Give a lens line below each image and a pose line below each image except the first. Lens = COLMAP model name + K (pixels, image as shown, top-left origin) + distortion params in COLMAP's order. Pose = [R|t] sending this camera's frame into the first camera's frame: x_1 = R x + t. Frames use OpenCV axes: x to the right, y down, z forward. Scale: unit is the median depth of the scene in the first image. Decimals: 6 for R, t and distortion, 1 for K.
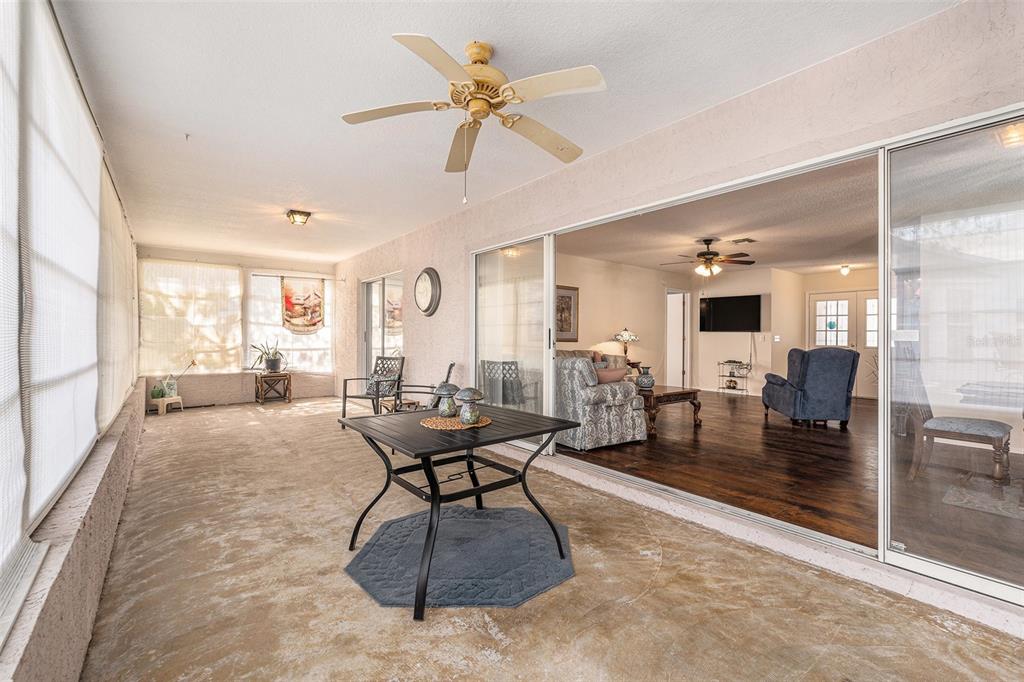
lens RADIAL K [[444.9, 0, 521.7], [0, 444.9, 334.8], [0, 0, 1]] dist [-0.000570, 0.000075]
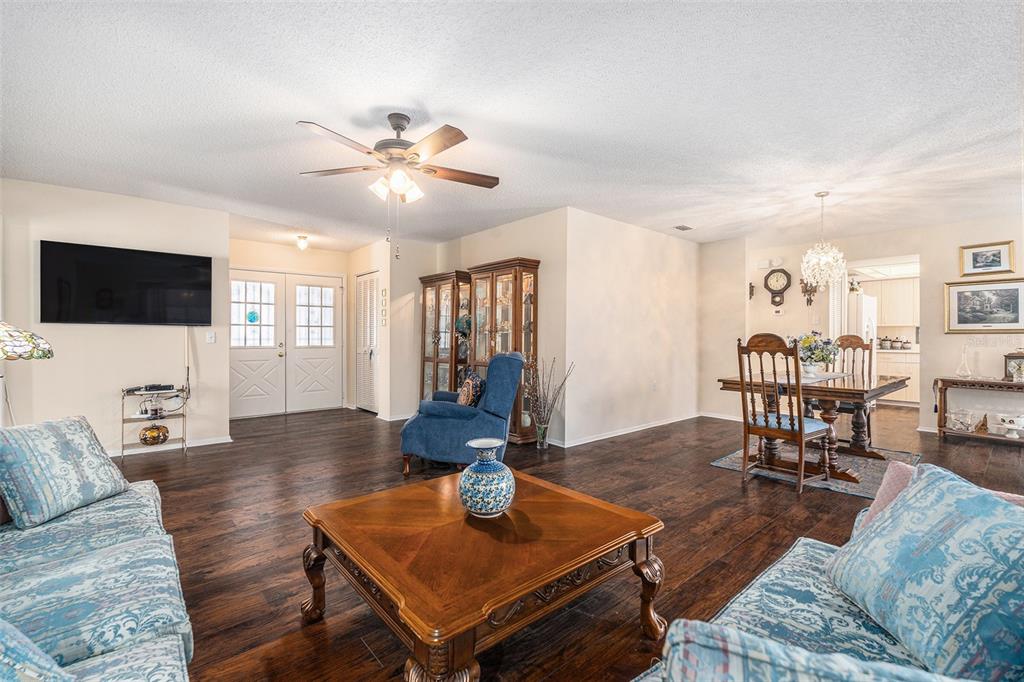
lens RADIAL K [[453.3, 0, 512.0], [0, 453.3, 341.0], [0, 0, 1]] dist [-0.002068, 0.000402]
pose [[-0.038329, -0.023823, 0.998981, -0.033093], [-0.007778, 0.999693, 0.023541, -0.004593], [-0.999235, -0.006868, -0.038502, 0.719673]]
